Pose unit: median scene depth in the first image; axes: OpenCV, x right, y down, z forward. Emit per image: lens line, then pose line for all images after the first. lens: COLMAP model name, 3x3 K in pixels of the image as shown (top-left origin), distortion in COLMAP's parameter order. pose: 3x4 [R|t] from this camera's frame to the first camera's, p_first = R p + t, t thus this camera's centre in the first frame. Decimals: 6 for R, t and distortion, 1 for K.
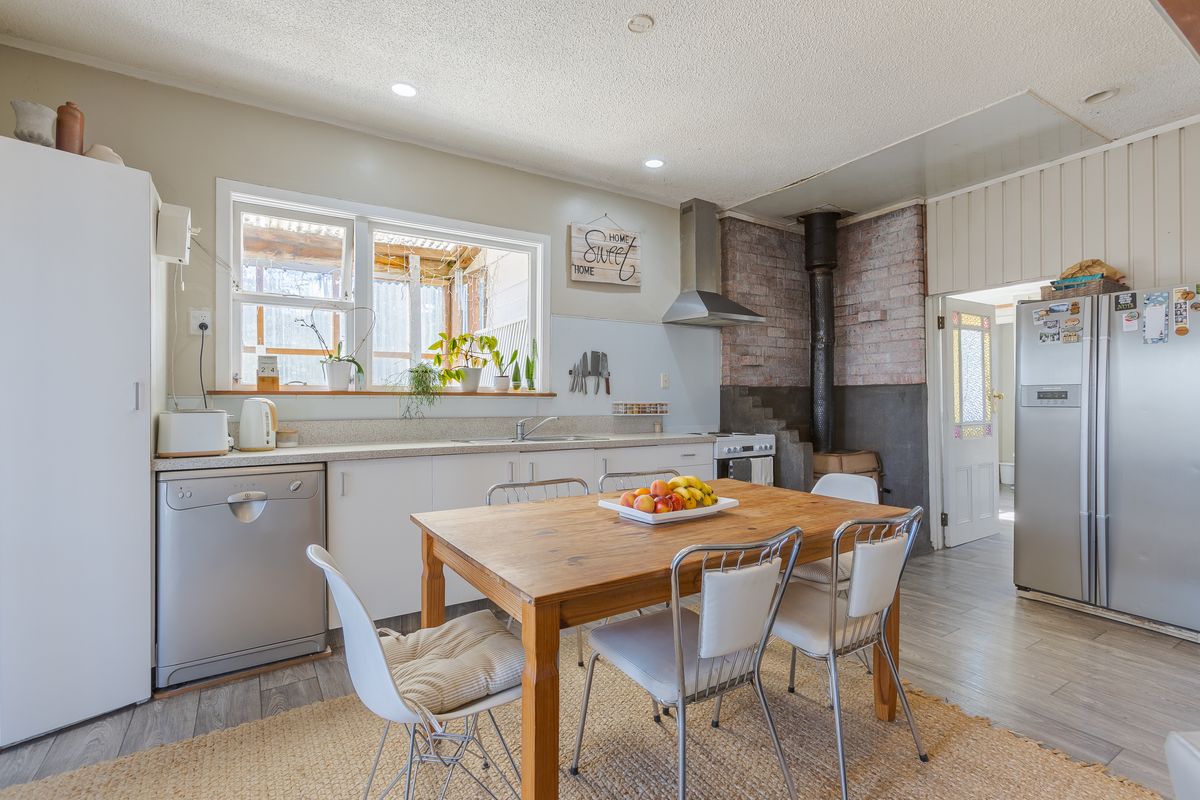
lens RADIAL K [[563.2, 0, 603.9], [0, 563.2, 398.9], [0, 0, 1]] dist [-0.004825, 0.002532]
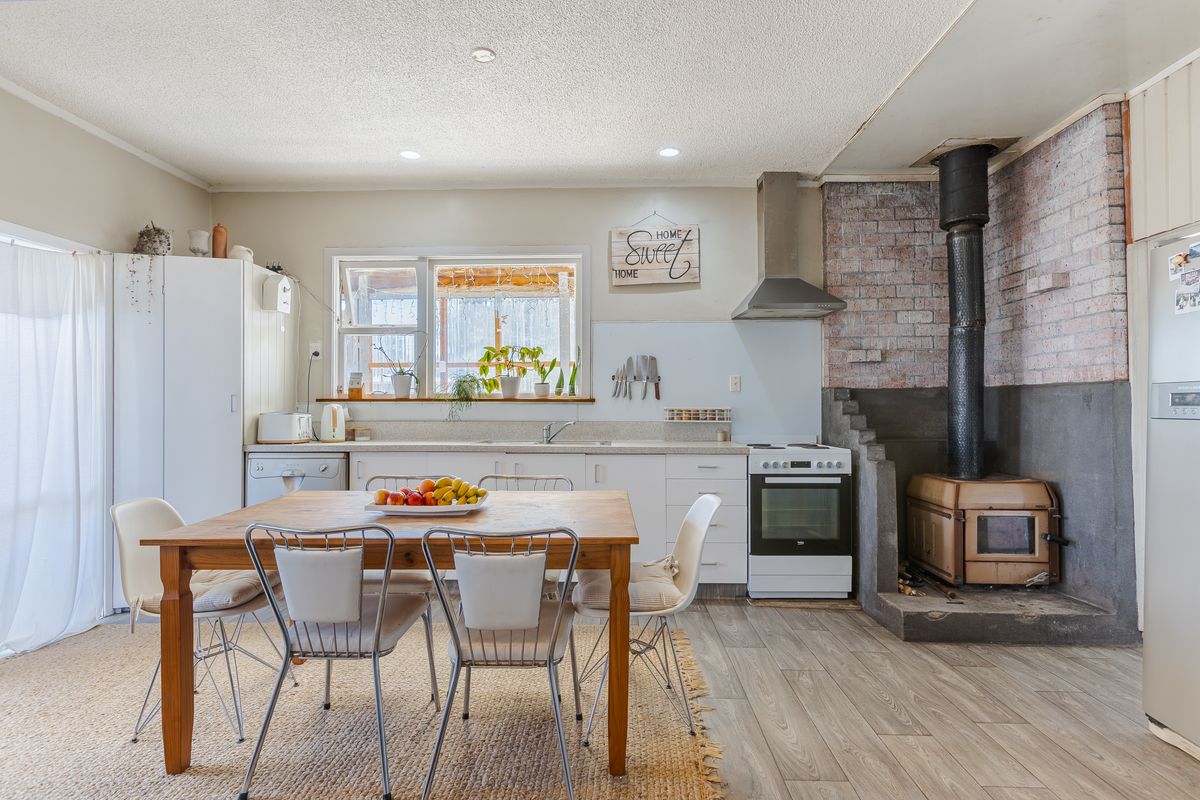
lens RADIAL K [[601.9, 0, 597.4], [0, 601.9, 399.2], [0, 0, 1]] dist [0.002382, 0.004642]
pose [[0.821660, -0.004259, -0.569962, 0.494961], [0.000986, 0.999981, -0.006051, -0.002484], [0.569977, 0.004409, 0.821649, 0.099006]]
